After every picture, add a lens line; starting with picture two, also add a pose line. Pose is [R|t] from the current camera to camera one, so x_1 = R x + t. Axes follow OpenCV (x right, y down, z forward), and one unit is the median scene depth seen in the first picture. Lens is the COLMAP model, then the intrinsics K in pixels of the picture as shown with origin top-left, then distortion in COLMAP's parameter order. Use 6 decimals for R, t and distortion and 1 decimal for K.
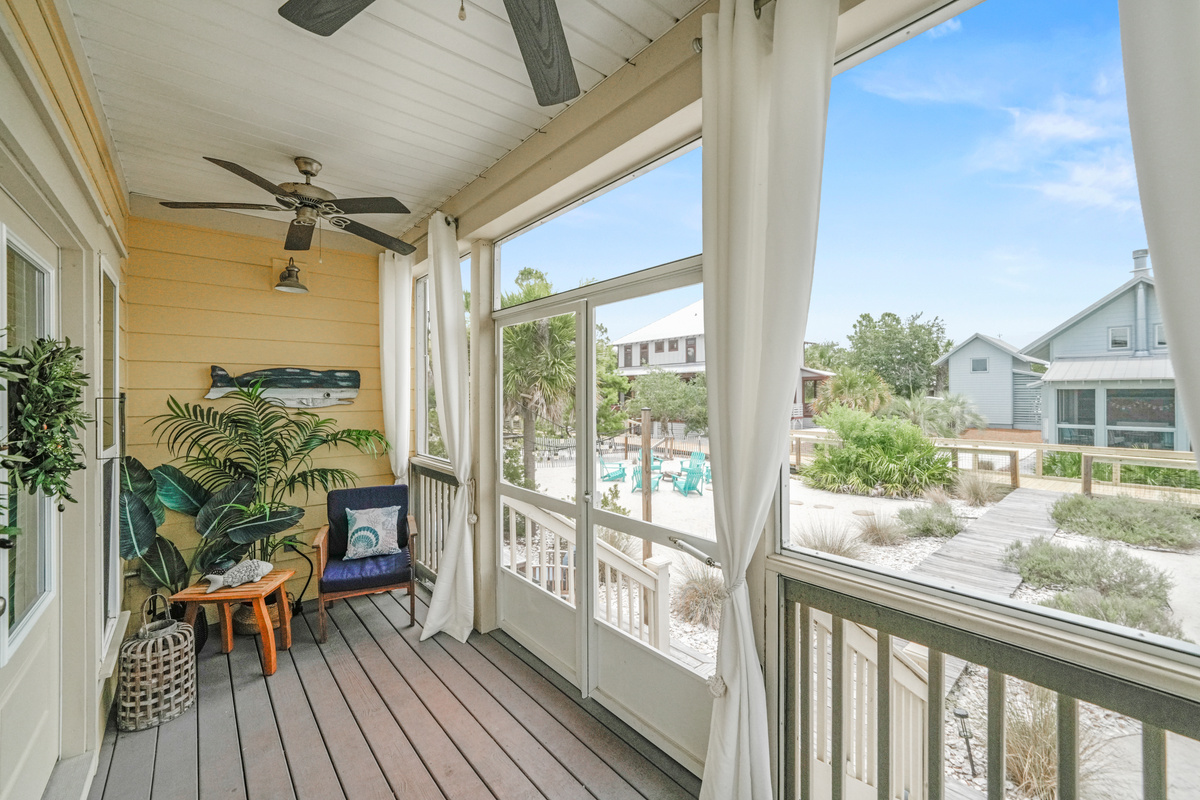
lens RADIAL K [[477.6, 0, 600.4], [0, 477.6, 397.0], [0, 0, 1]] dist [-0.005756, 0.001229]
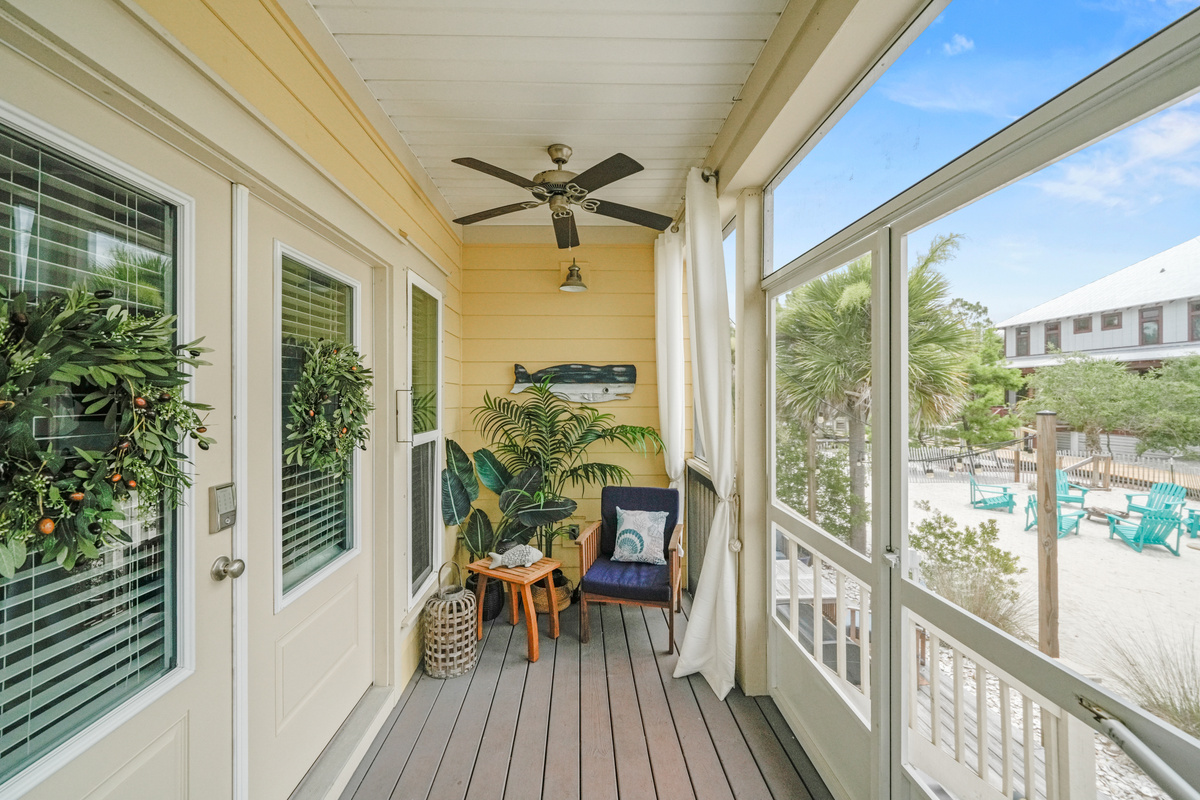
lens RADIAL K [[477.6, 0, 594.1], [0, 477.6, 394.4], [0, 0, 1]] dist [-0.005756, 0.001229]
pose [[0.779410, 0.002443, -0.626510, 0.042511], [-0.004285, 0.999990, -0.001432, 0.007116], [0.626500, 0.003801, 0.779412, 0.229325]]
